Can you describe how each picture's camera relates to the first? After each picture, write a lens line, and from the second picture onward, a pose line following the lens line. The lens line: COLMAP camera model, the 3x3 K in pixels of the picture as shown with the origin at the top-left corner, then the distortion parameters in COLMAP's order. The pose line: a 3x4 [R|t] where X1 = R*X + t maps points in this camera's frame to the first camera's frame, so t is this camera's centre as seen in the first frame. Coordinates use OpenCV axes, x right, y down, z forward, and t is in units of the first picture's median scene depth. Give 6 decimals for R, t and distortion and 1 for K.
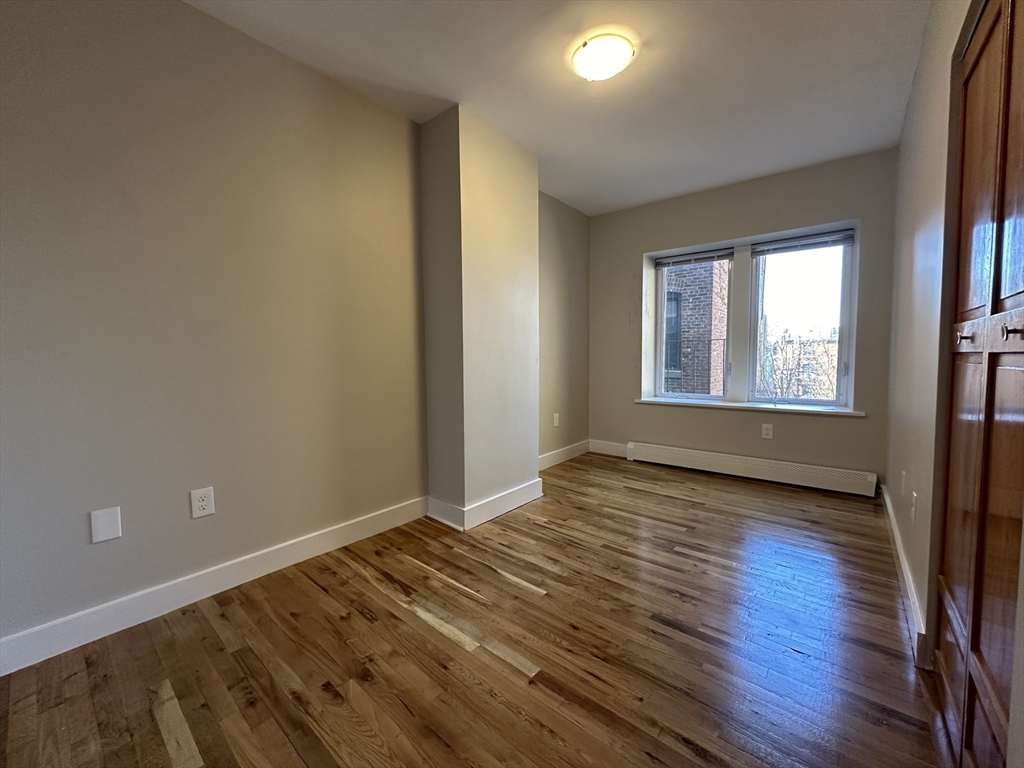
lens RADIAL K [[407.0, 0, 510.0], [0, 407.0, 383.4], [0, 0, 1]] dist [-0.002609, -0.000638]
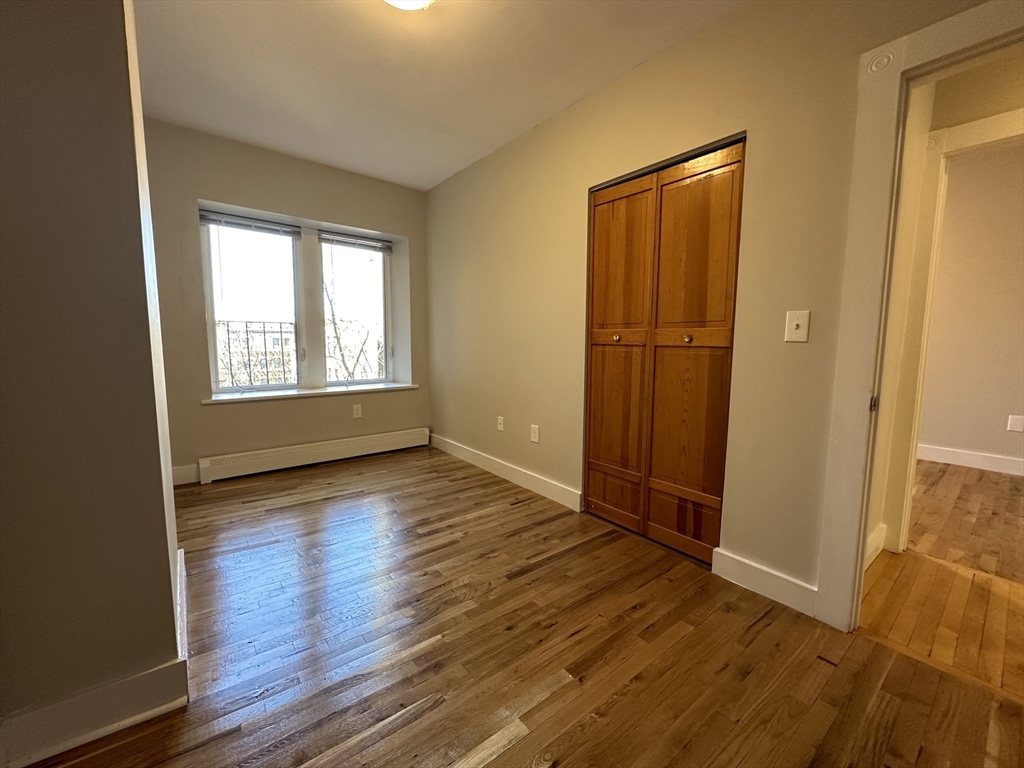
lens RADIAL K [[407.0, 0, 510.0], [0, 407.0, 383.4], [0, 0, 1]] dist [-0.002609, -0.000638]
pose [[0.202012, -0.091315, 0.975117, -0.372451], [0.050964, 0.995275, 0.082645, -0.028294], [-0.978056, 0.033001, 0.205711, 0.402793]]
